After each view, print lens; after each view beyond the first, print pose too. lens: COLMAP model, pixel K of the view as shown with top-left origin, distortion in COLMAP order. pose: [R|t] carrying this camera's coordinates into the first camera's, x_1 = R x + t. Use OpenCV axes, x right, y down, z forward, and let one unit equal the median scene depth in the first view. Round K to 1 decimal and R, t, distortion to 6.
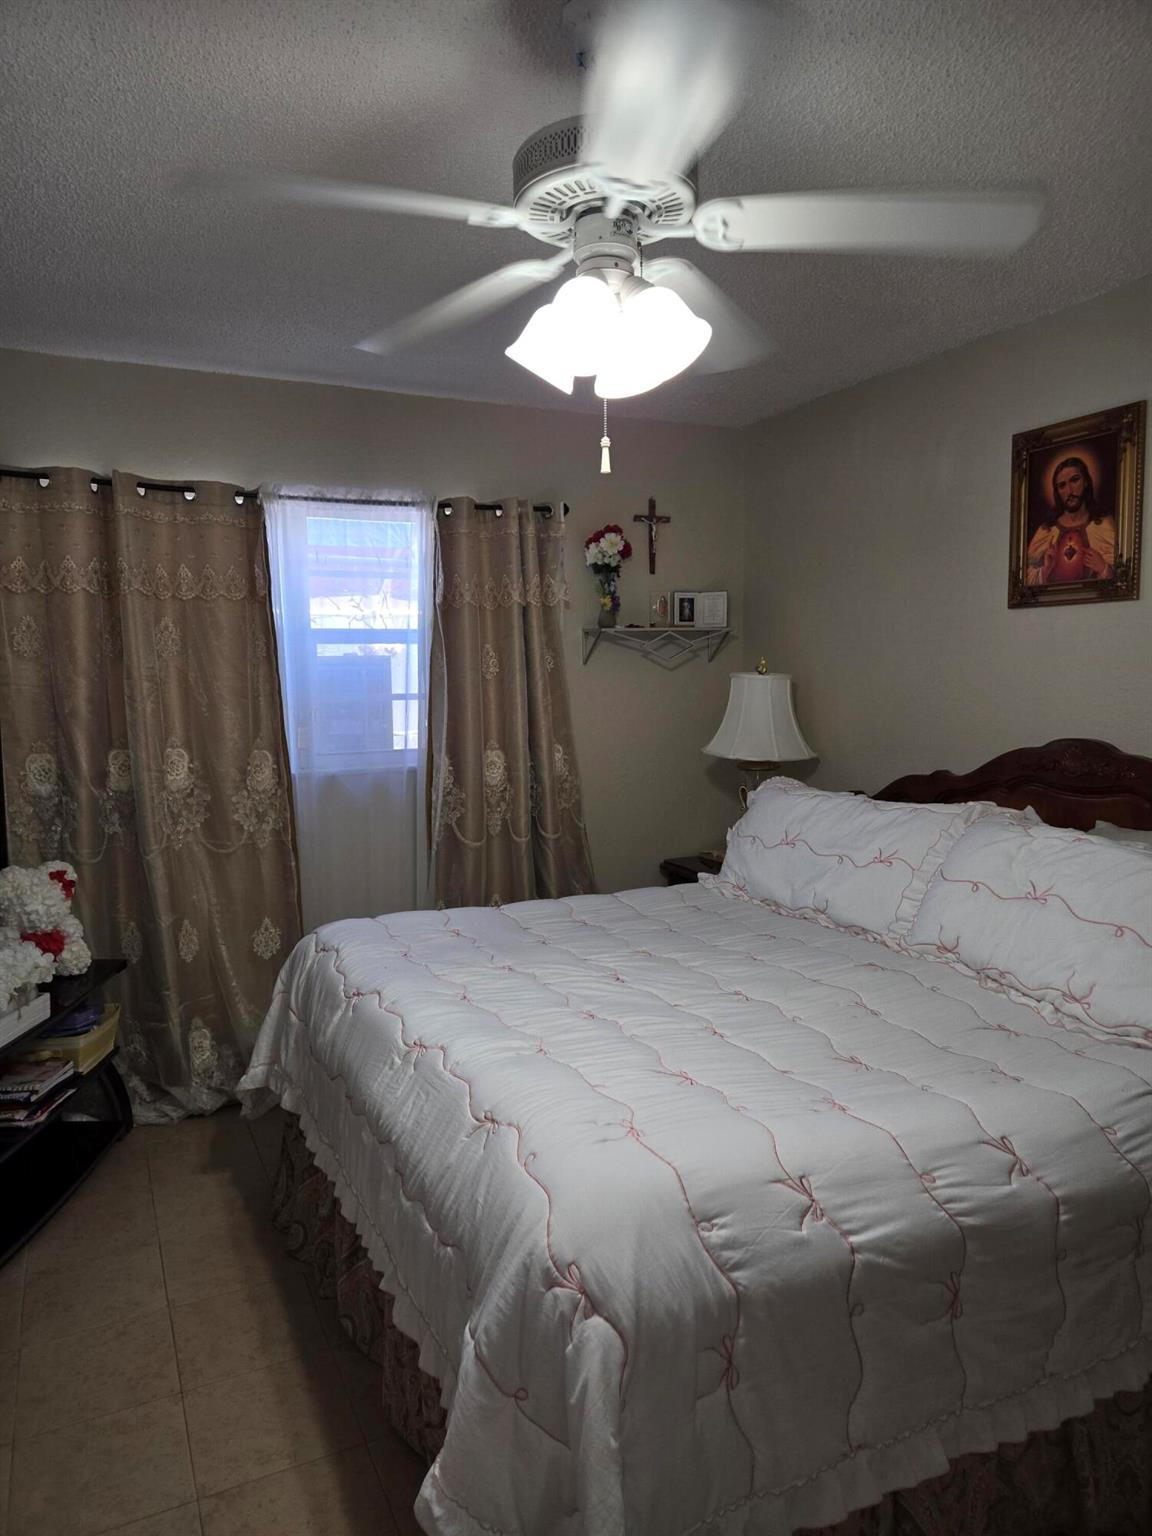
lens RADIAL K [[1033.4, 0, 564.8], [0, 1033.4, 768.6], [0, 0, 1]] dist [0.051107, -0.009237]
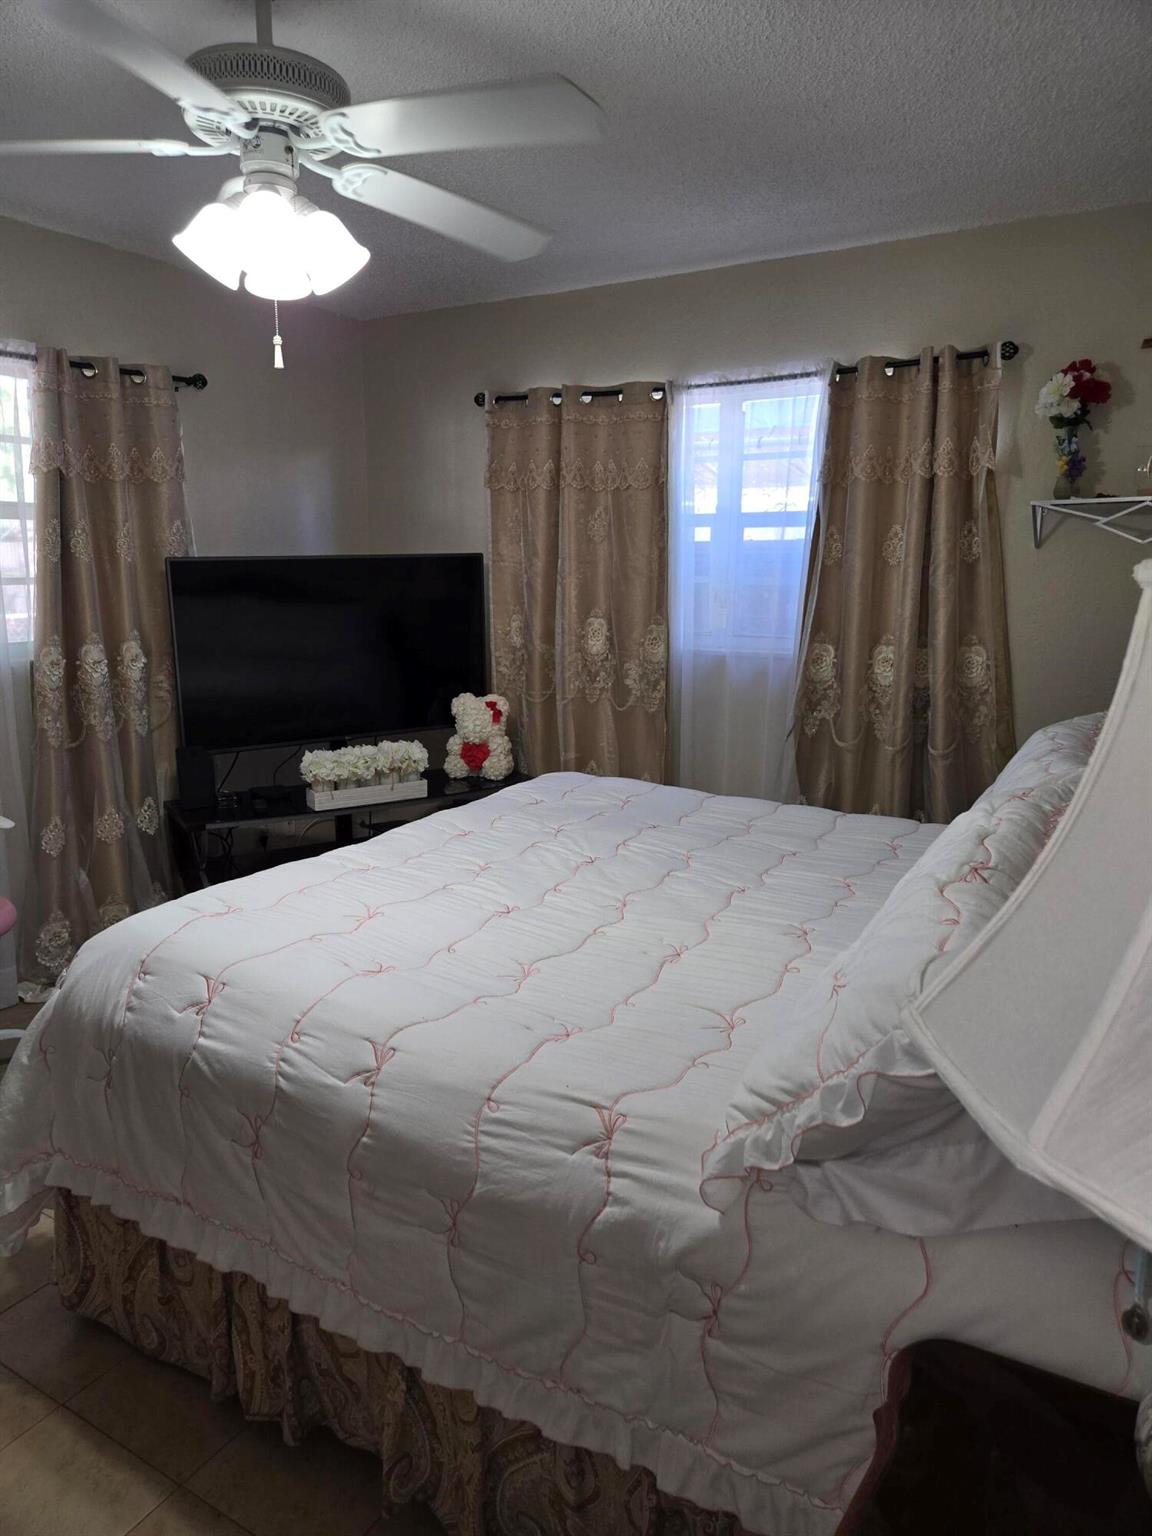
lens RADIAL K [[1033.4, 0, 565.3], [0, 1033.4, 767.3], [0, 0, 1]] dist [0.051107, -0.009237]
pose [[0.547637, 0.178072, -0.817548, 0.642482], [-0.095189, 0.984007, 0.150566, -0.028060], [0.831284, -0.004634, 0.555829, 0.321148]]
